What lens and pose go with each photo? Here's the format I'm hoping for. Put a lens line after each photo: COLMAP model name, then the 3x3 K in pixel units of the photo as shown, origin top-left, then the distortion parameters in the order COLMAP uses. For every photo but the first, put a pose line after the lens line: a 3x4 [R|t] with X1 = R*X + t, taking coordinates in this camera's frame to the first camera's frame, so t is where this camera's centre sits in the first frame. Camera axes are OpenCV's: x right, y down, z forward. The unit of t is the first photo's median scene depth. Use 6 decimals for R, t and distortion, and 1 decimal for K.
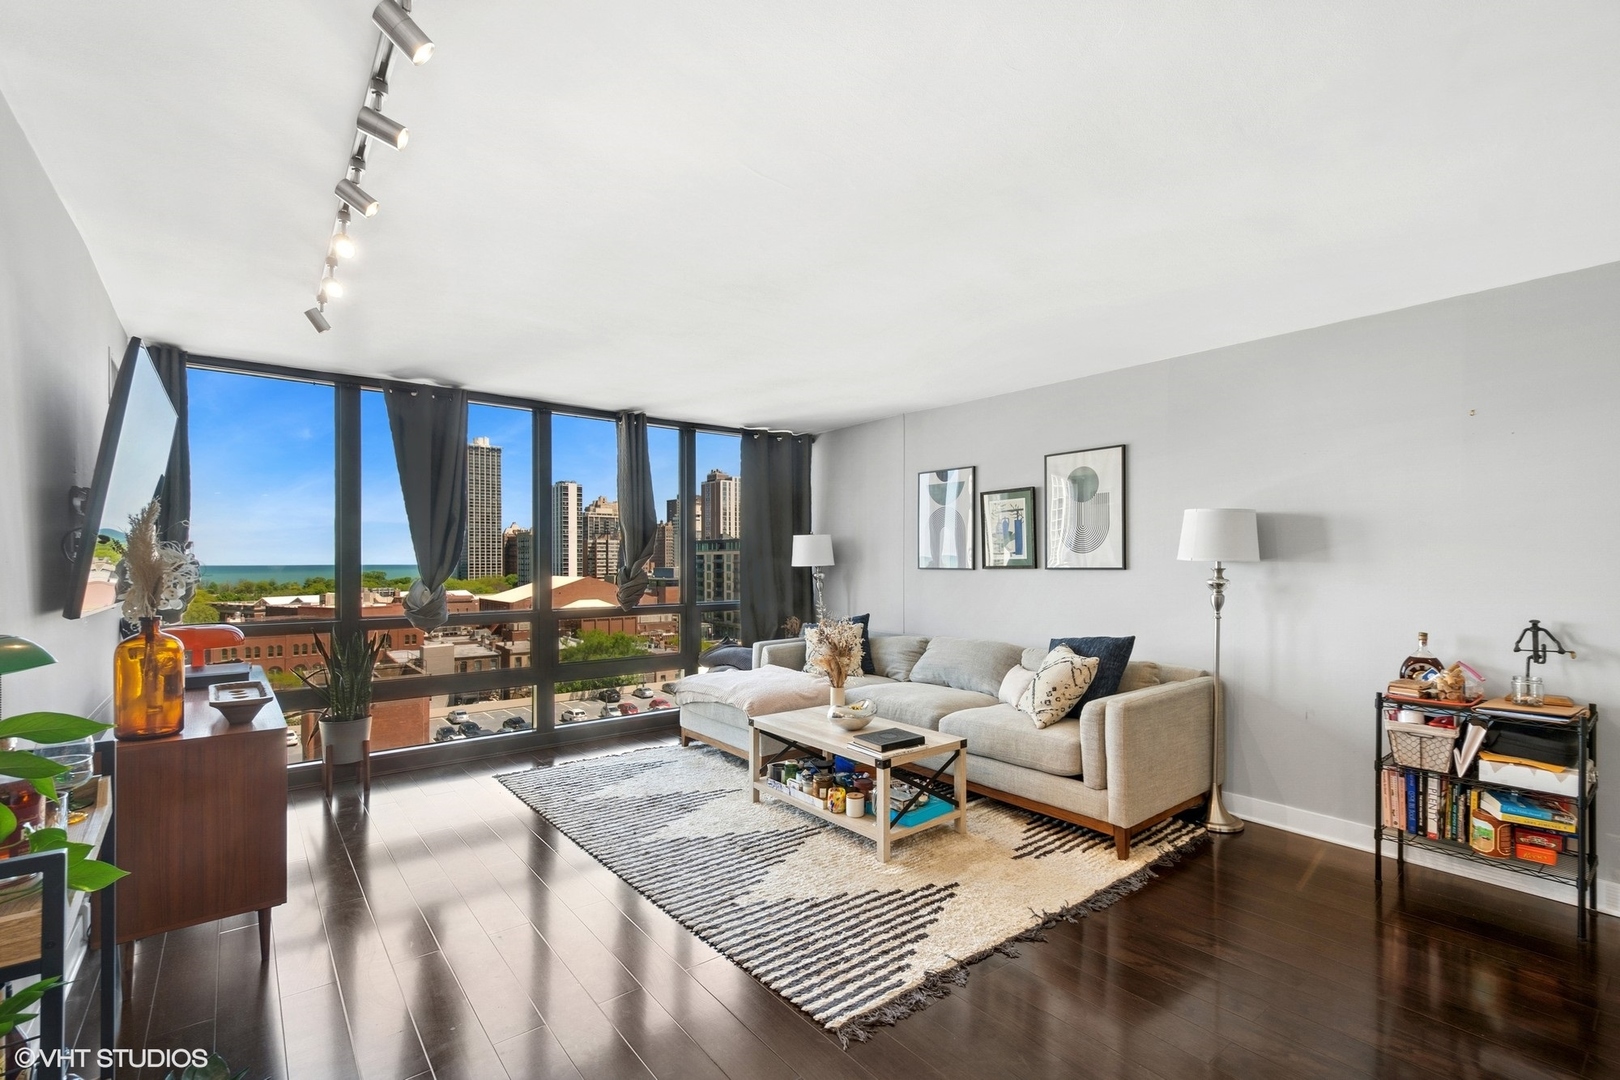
lens RADIAL K [[750.5, 0, 810.4], [0, 750.5, 567.1], [0, 0, 1]] dist [0.020983, -0.007978]
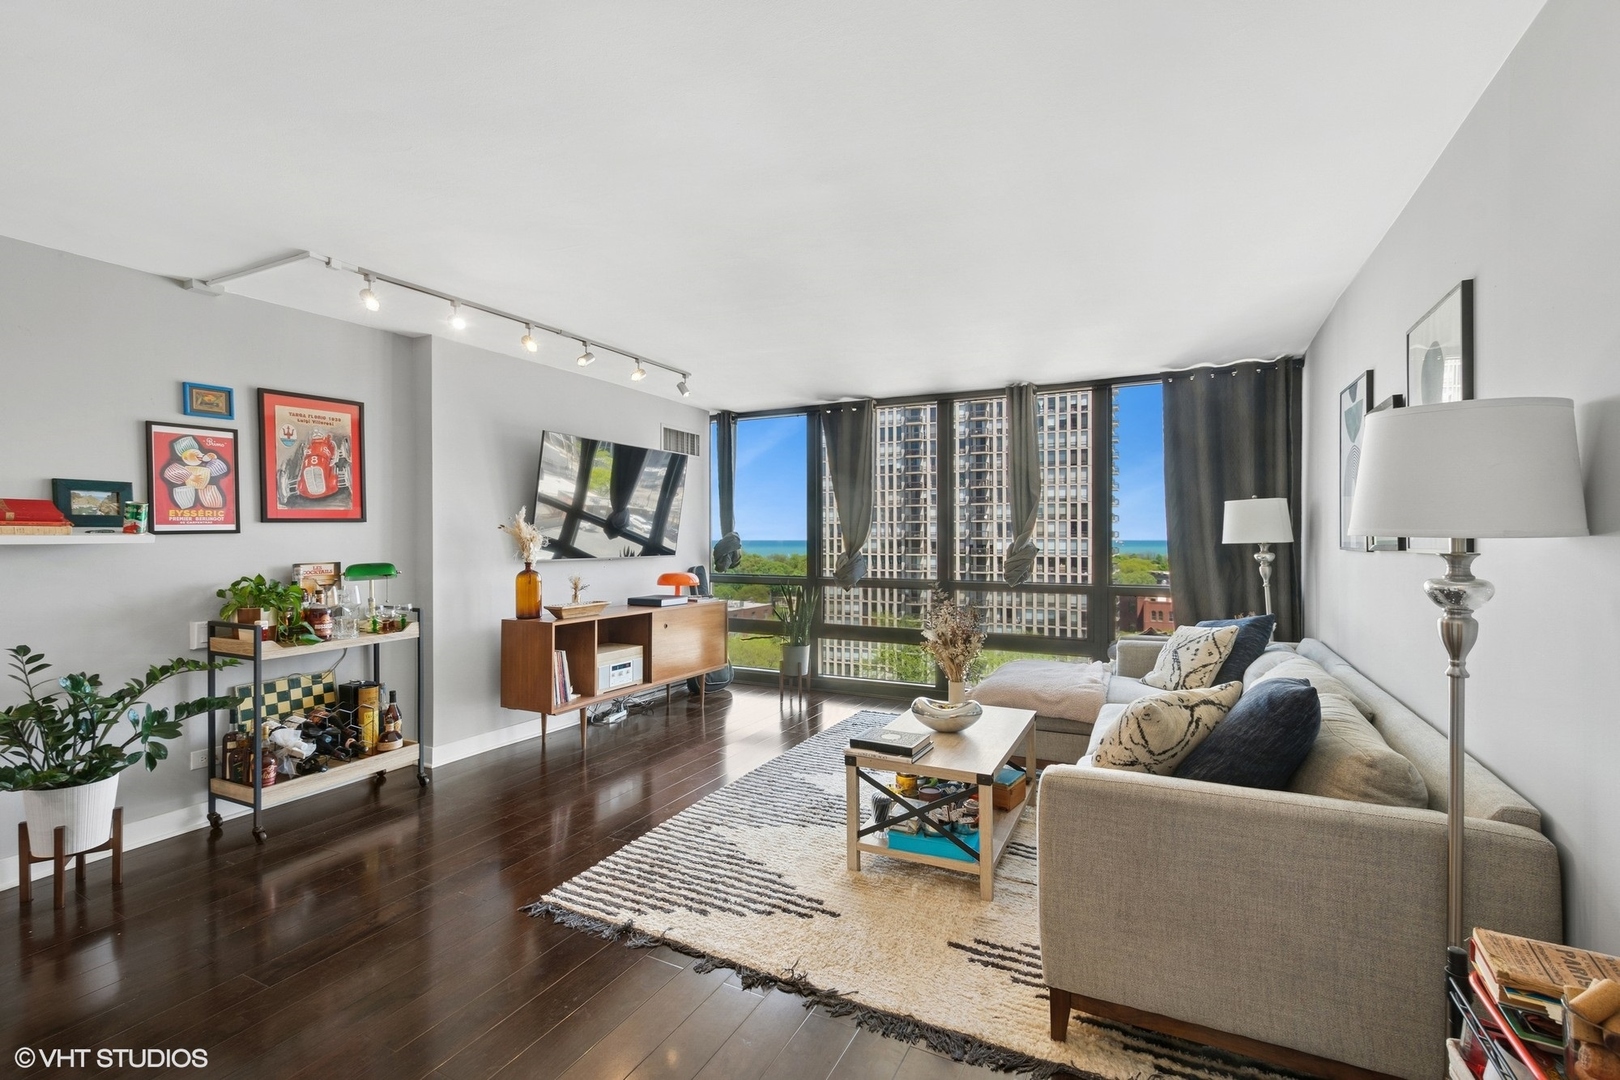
lens RADIAL K [[750.5, 0, 822.6], [0, 750.5, 547.0], [0, 0, 1]] dist [0.020983, -0.007978]
pose [[0.388745, 0.012760, -0.921257, 0.700415], [-0.007369, 0.999915, 0.010741, -0.003453], [0.921316, 0.002613, 0.388806, 0.471991]]
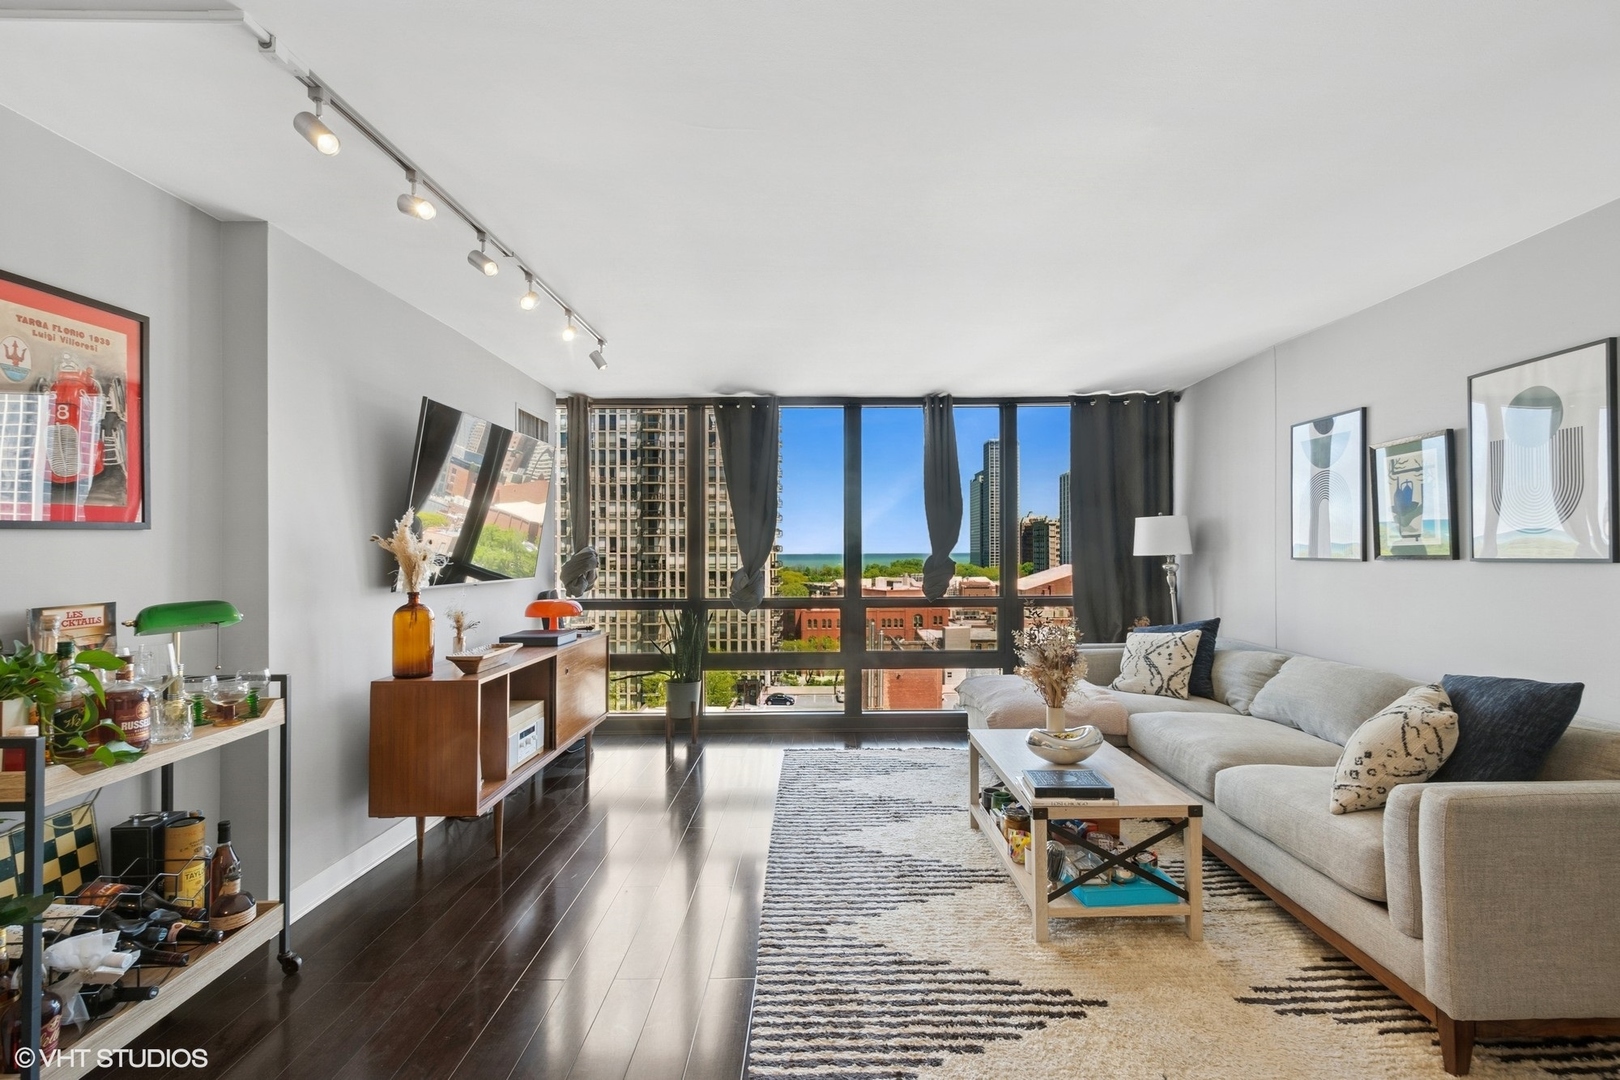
lens RADIAL K [[750.5, 0, 801.0], [0, 750.5, 551.2], [0, 0, 1]] dist [0.020983, -0.007978]
pose [[0.778045, -0.003358, -0.628200, 0.304563], [-0.000035, 0.999985, -0.005389, -0.002068], [0.628209, 0.004215, 0.778033, 0.187963]]
